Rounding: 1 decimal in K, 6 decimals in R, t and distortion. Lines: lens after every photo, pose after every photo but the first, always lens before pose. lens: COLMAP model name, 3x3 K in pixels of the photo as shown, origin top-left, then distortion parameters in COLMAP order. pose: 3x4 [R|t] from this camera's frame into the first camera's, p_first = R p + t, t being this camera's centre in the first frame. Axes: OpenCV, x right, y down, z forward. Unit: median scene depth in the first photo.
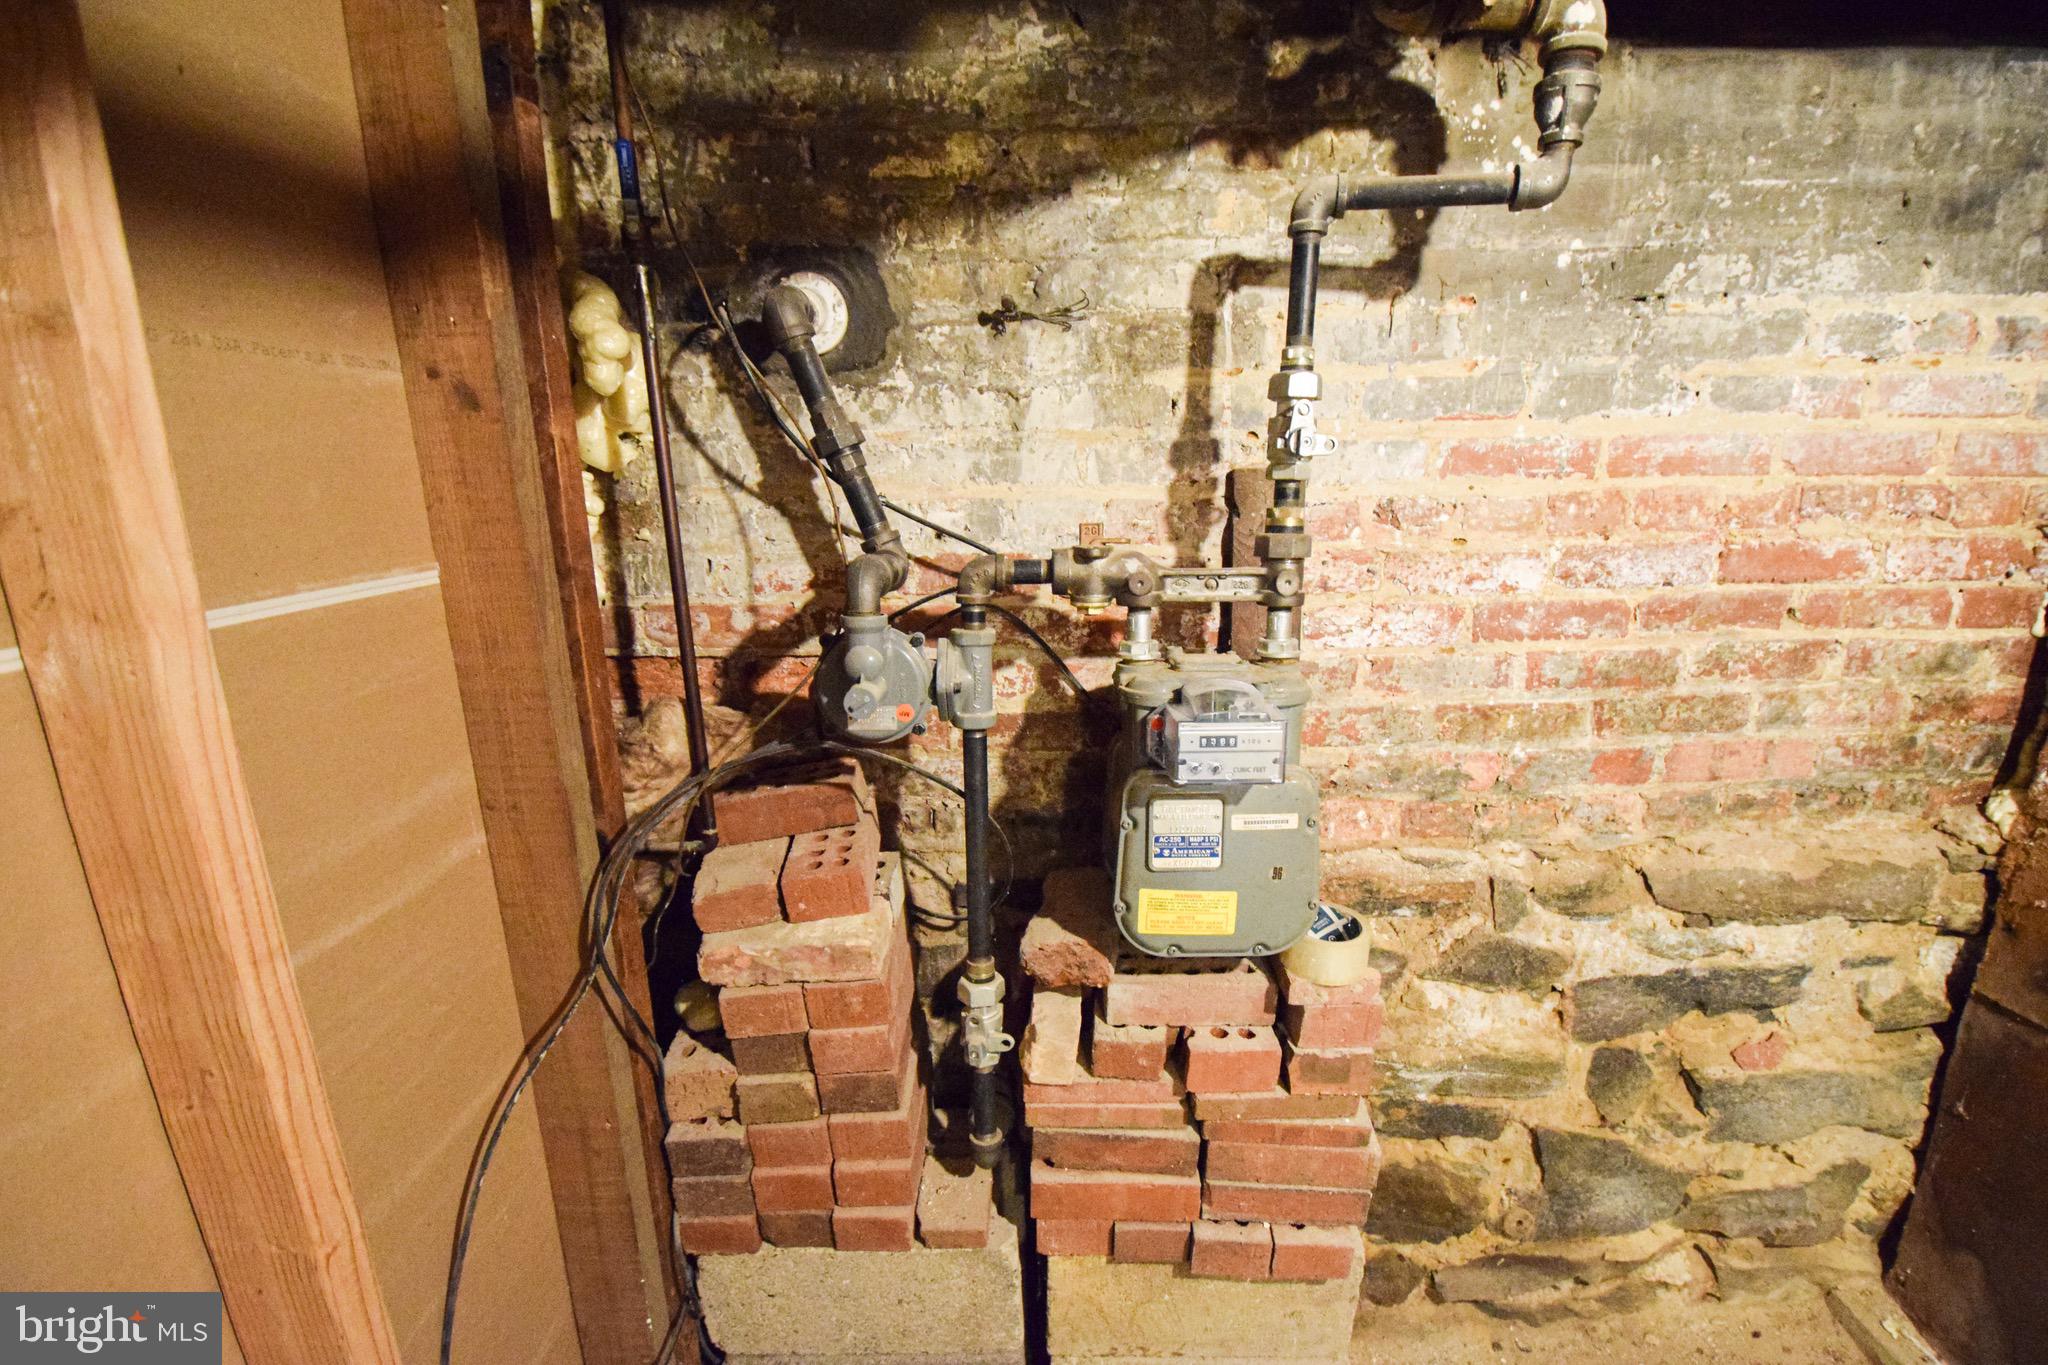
lens RADIAL K [[897.3, 0, 1047.8], [0, 897.3, 726.1], [0, 0, 1]] dist [0.016241, -0.026910]
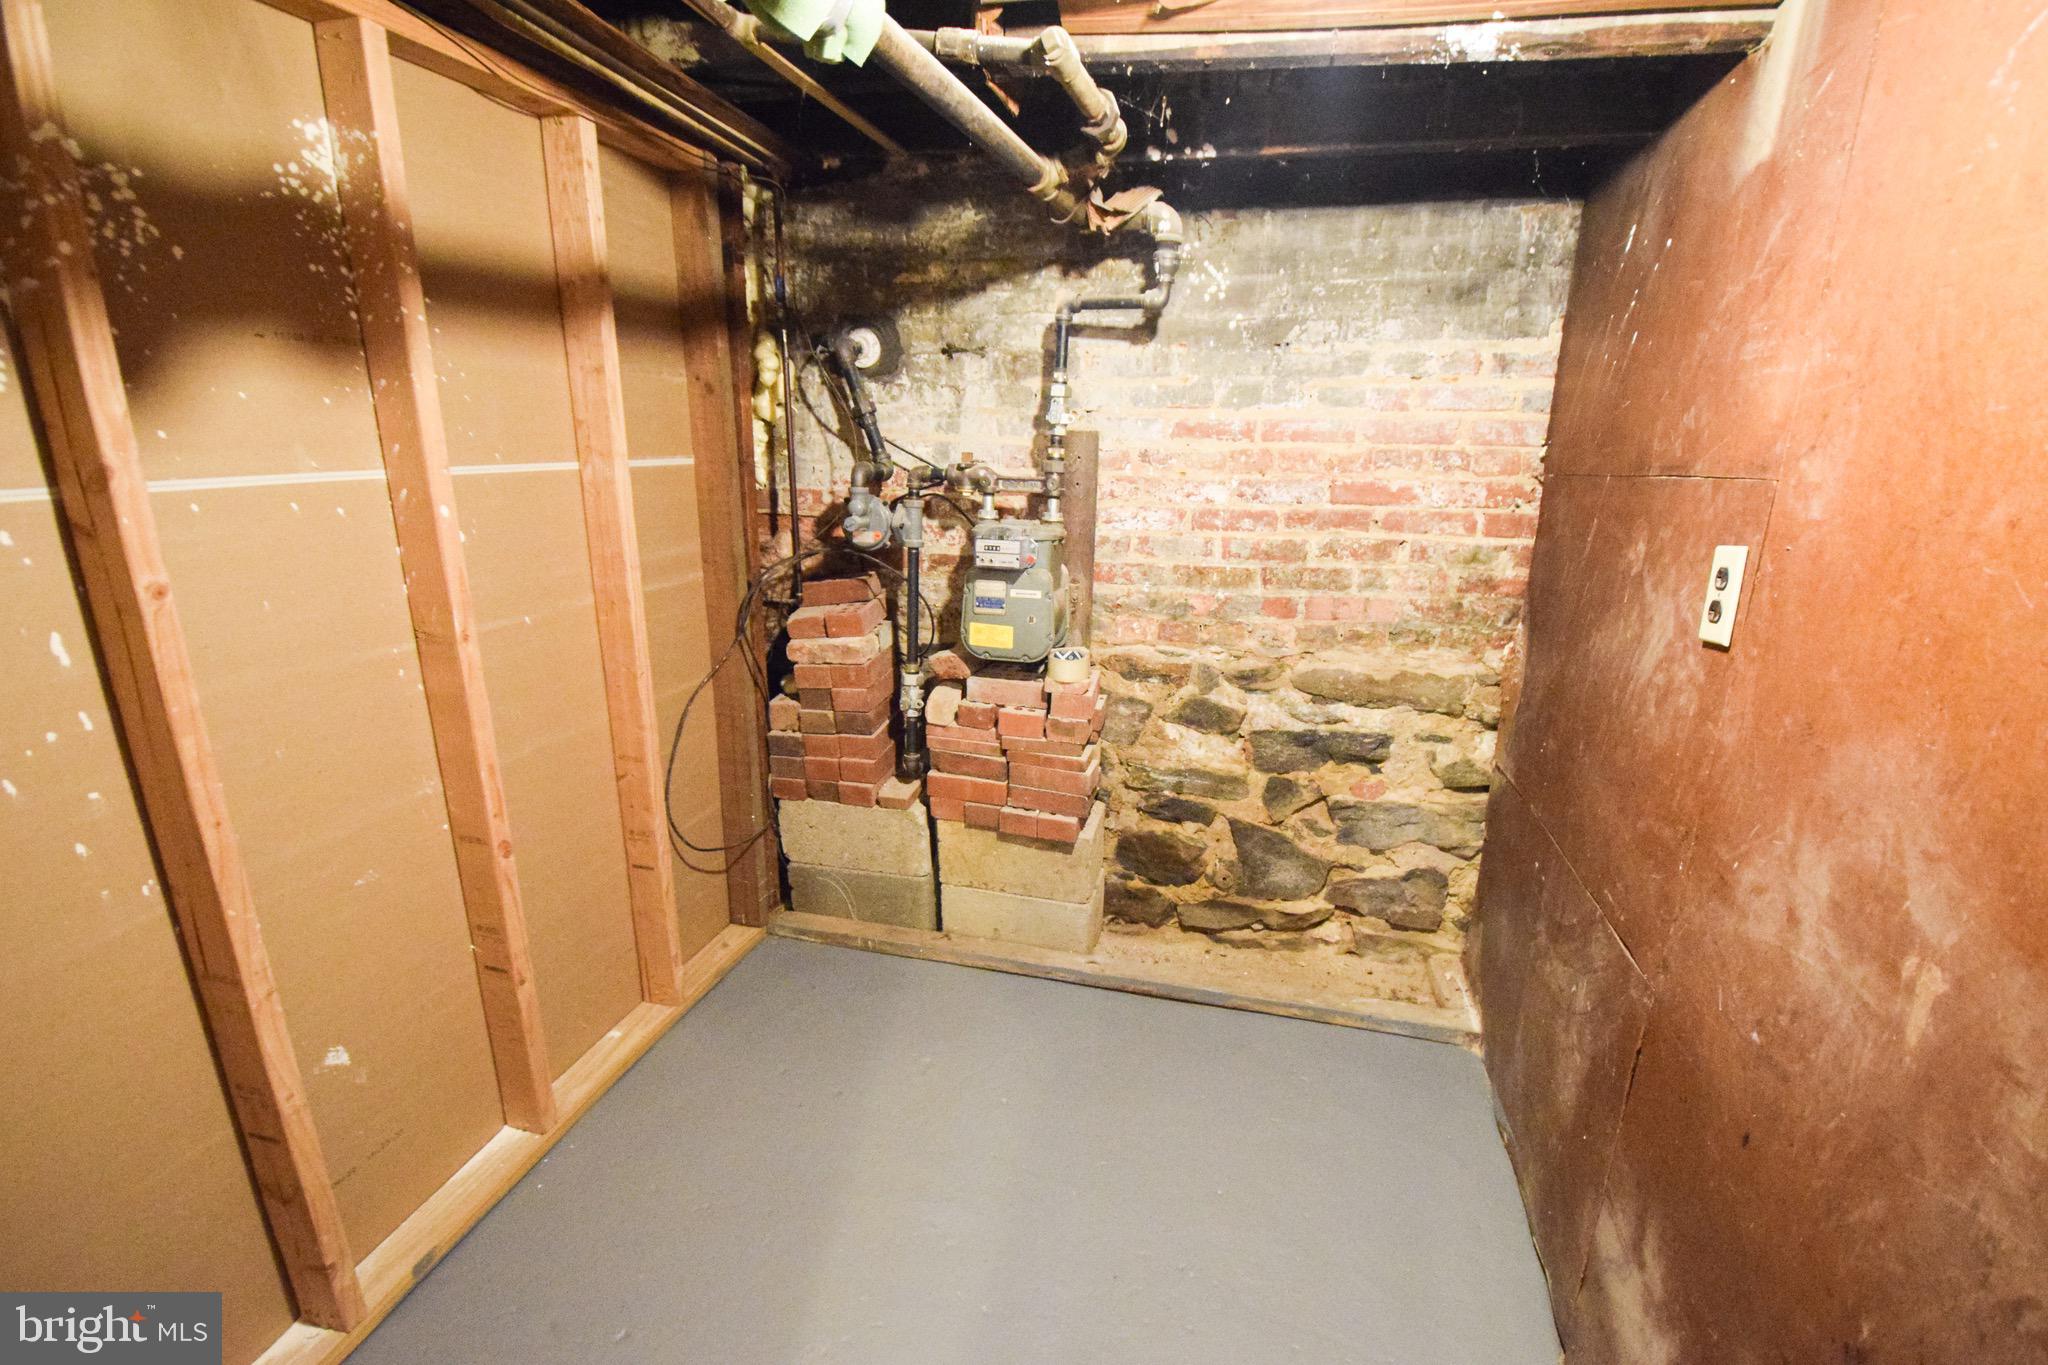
lens RADIAL K [[897.3, 0, 1047.8], [0, 897.3, 726.1], [0, 0, 1]] dist [0.016241, -0.026910]
pose [[0.972915, 0.101491, -0.207694, 0.648562], [-0.094891, 0.994621, 0.041522, 0.275100], [0.210791, -0.020689, 0.977312, -0.928634]]
